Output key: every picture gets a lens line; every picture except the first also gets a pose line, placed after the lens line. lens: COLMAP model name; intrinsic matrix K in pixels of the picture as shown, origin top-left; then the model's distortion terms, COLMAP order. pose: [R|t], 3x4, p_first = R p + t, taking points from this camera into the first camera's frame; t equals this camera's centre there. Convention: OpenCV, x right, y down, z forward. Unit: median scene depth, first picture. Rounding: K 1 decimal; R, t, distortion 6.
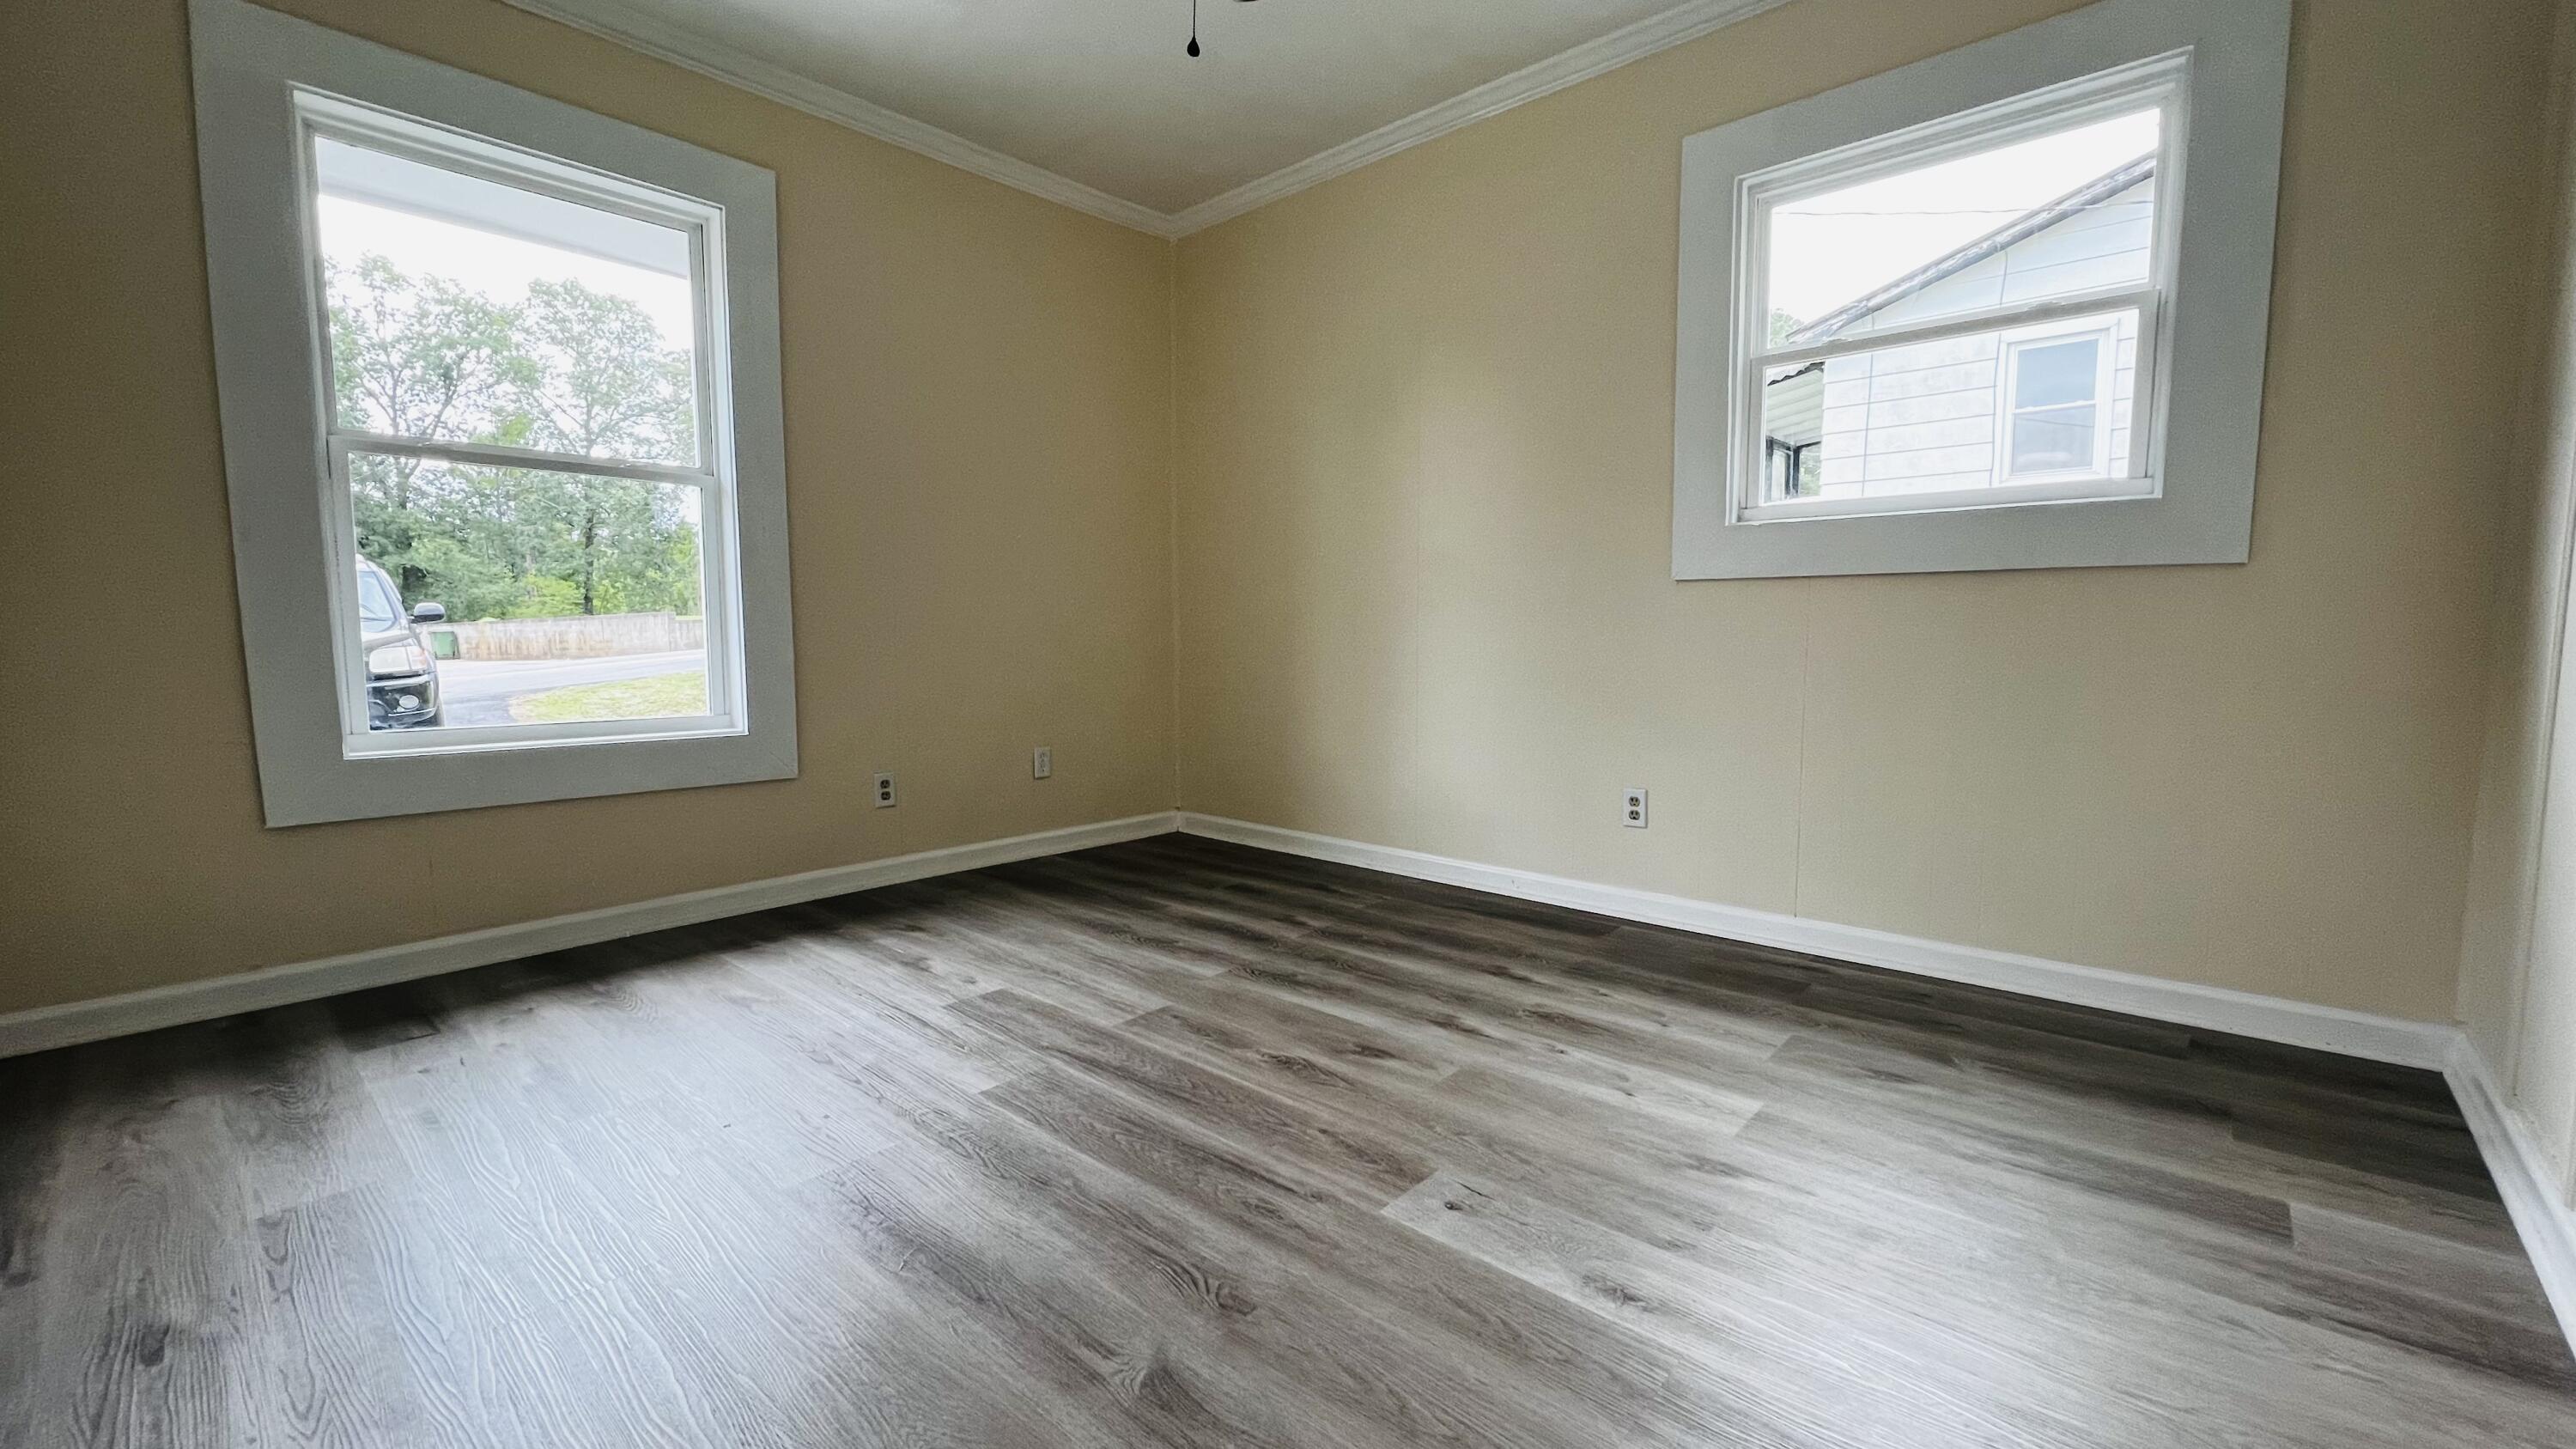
lens RADIAL K [[1044.9, 0, 1287.0], [0, 1044.9, 720.8], [0, 0, 1]] dist [-0.004450, -0.000094]
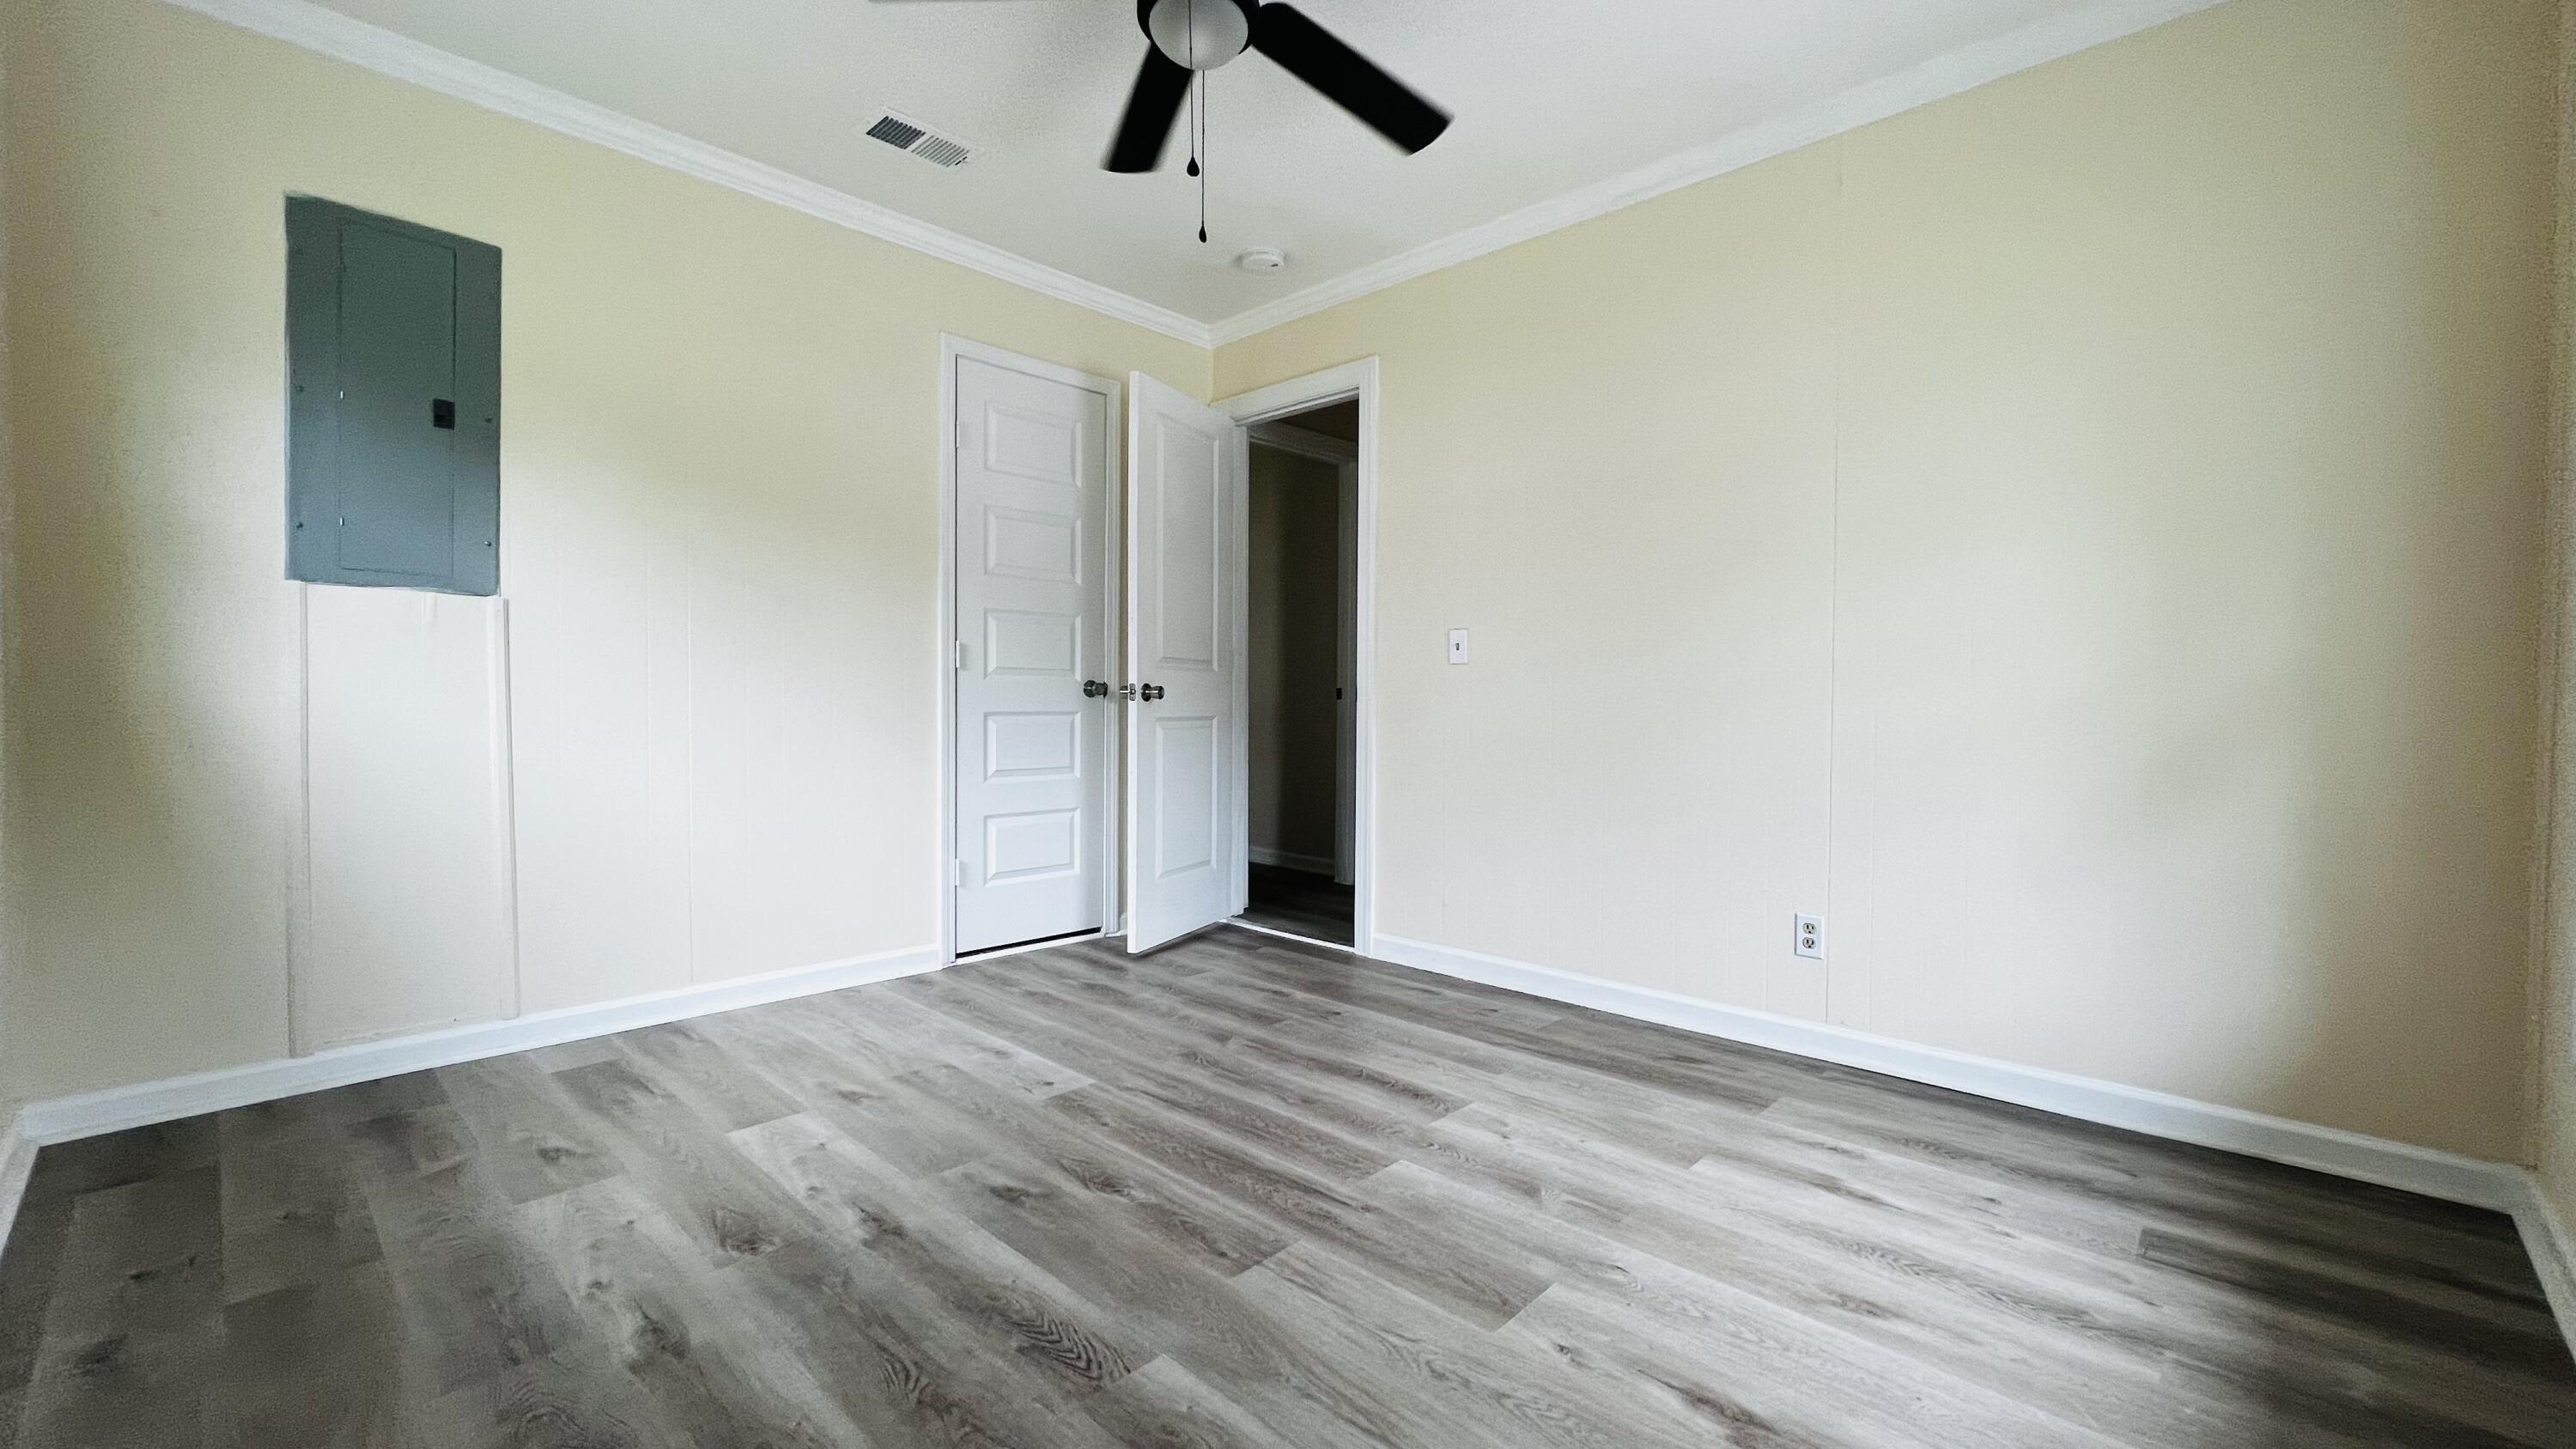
lens RADIAL K [[1044.9, 0, 1289.5], [0, 1044.9, 722.1], [0, 0, 1]] dist [-0.004450, -0.000094]
pose [[-0.999572, -0.005425, 0.028740, -0.193280], [-0.002155, 0.993637, 0.112612, -0.209433], [-0.029168, 0.112502, -0.993223, 1.884516]]
